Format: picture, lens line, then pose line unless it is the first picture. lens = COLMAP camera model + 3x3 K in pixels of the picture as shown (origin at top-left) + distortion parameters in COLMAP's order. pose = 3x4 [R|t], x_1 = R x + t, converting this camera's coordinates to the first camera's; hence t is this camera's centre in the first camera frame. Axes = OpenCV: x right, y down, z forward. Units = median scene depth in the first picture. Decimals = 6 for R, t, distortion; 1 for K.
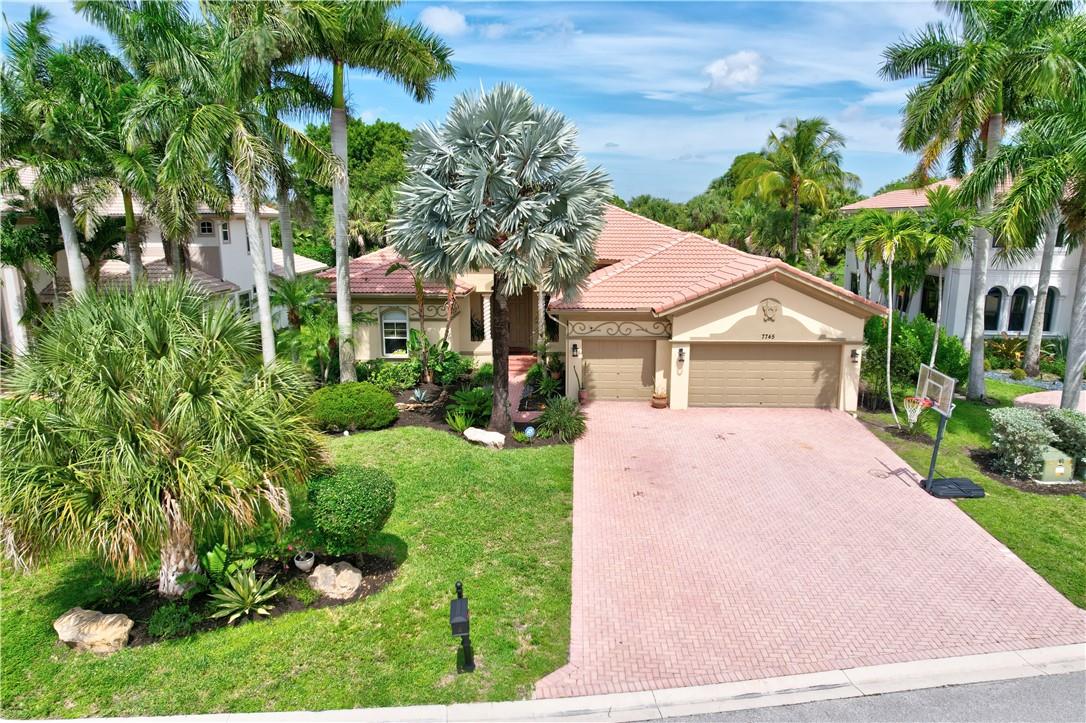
lens RADIAL K [[679.7, 0, 548.4], [0, 679.7, 362.9], [0, 0, 1]] dist [-0.072417, 0.065629]
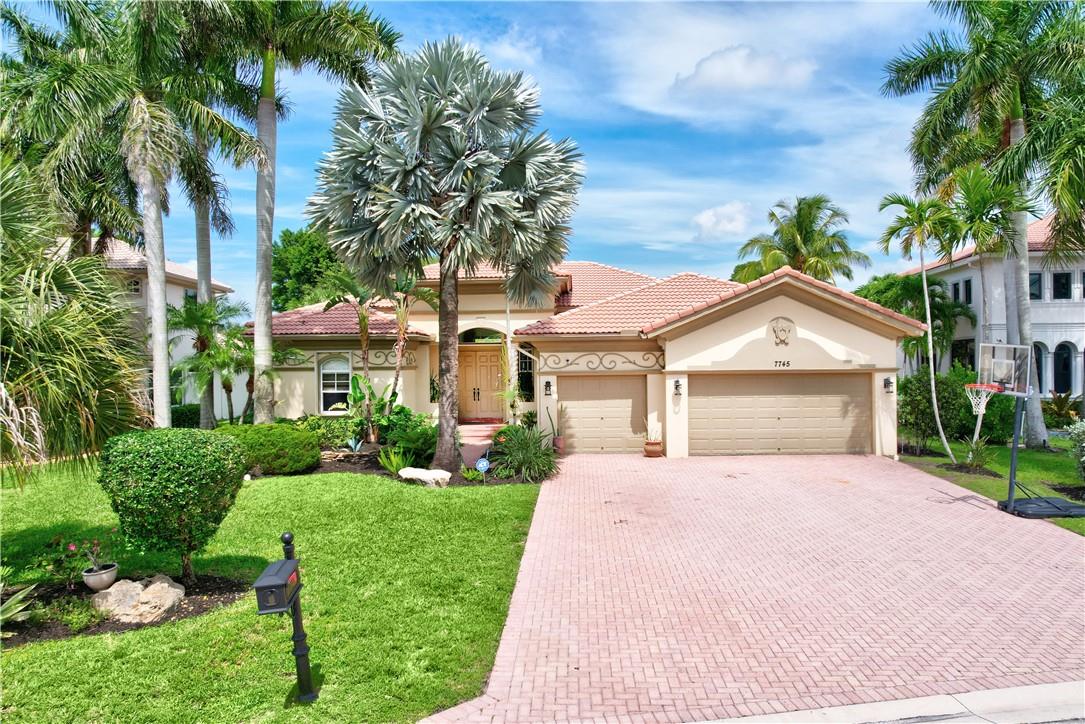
lens RADIAL K [[723.0, 0, 567.4], [0, 723.0, 362.3], [0, 0, 1]] dist [-0.071604, 0.064588]
pose [[0.999535, -0.007934, 0.029444, 0.041067], [0.013643, 0.979886, -0.199089, 0.136677], [-0.027272, 0.199398, 0.979539, 0.158789]]
